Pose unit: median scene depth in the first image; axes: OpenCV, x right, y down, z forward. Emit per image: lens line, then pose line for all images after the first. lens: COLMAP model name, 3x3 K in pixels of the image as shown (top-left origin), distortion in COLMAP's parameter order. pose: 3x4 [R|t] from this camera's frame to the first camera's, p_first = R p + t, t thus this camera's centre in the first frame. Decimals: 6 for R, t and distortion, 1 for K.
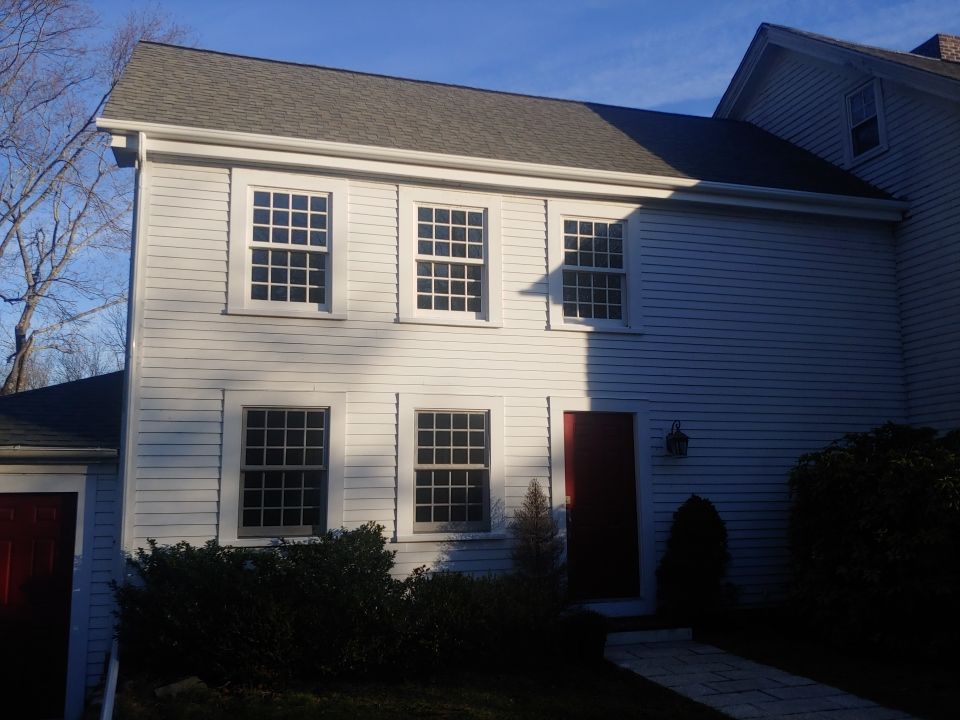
lens RADIAL K [[852.5, 0, 471.6], [0, 852.5, 361.2], [0, 0, 1]] dist [0.041361, -0.093435]
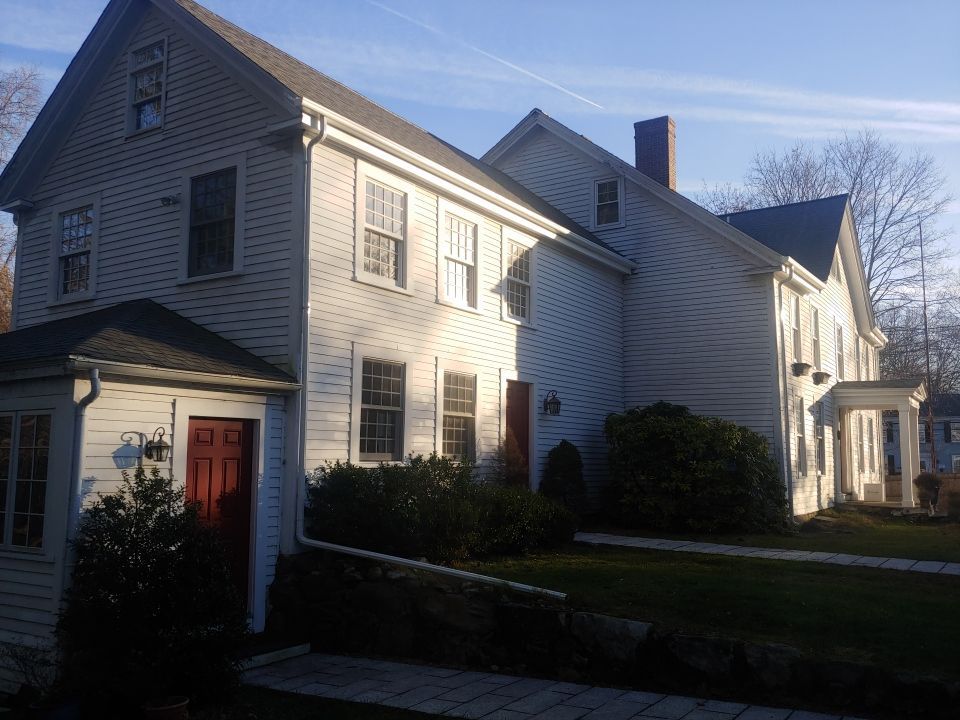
lens RADIAL K [[852.5, 0, 467.2], [0, 852.5, 377.3], [0, 0, 1]] dist [0.041361, -0.093435]
pose [[0.764819, 0.078641, 0.639427, -0.828791], [-0.116759, 0.993006, 0.017528, 0.037367], [-0.633576, -0.088065, 0.768652, -0.047189]]
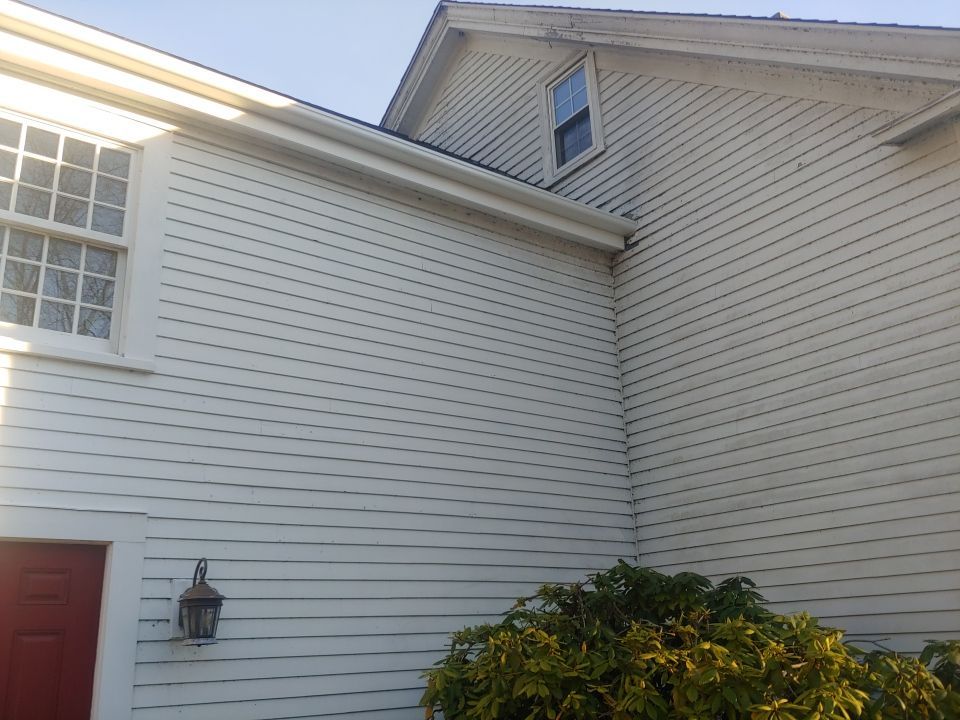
lens RADIAL K [[852.5, 0, 483.1], [0, 852.5, 364.7], [0, 0, 1]] dist [0.041361, -0.093435]
pose [[0.940874, 0.081065, 0.328915, 0.222608], [-0.024271, 0.984582, -0.173234, 0.042939], [-0.337887, 0.155008, 0.928334, 0.509704]]
